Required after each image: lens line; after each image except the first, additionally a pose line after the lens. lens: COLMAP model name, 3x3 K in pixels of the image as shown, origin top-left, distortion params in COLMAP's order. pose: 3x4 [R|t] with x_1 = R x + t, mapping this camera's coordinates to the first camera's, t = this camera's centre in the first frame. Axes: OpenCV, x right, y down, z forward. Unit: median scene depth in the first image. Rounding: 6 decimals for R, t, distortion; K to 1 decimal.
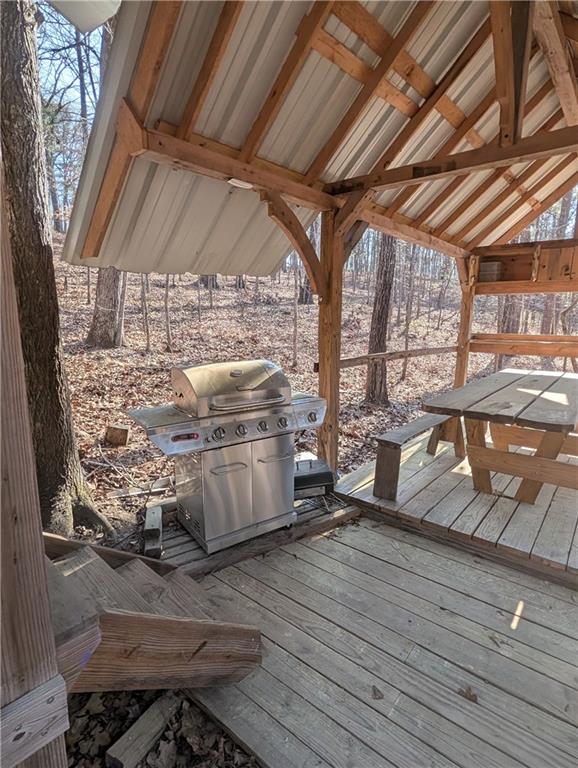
lens RADIAL K [[402.3, 0, 294.1], [0, 402.3, 384.3], [0, 0, 1]] dist [-0.000719, -0.000259]
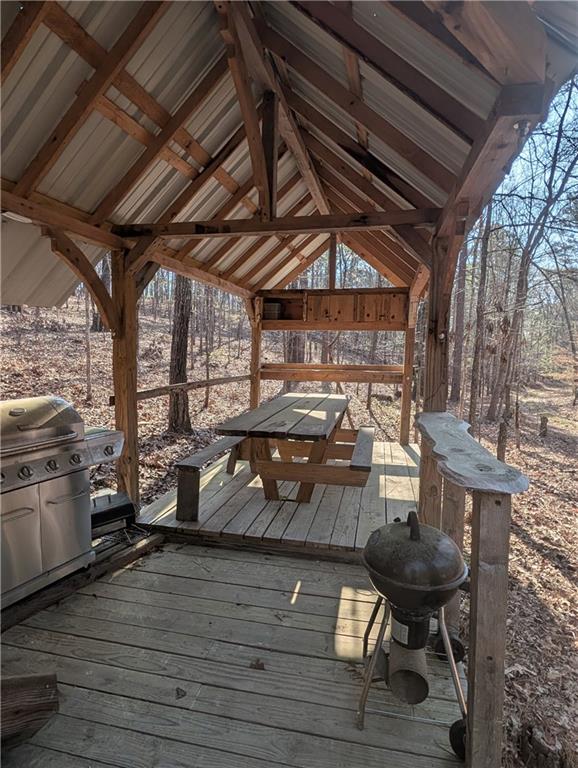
lens RADIAL K [[402.3, 0, 294.1], [0, 402.3, 384.3], [0, 0, 1]] dist [-0.000719, -0.000259]
pose [[0.890153, -0.033441, 0.454433, 0.005631], [0.065030, 0.996418, -0.054058, 0.000839], [-0.450998, 0.077672, 0.889139, -0.102960]]
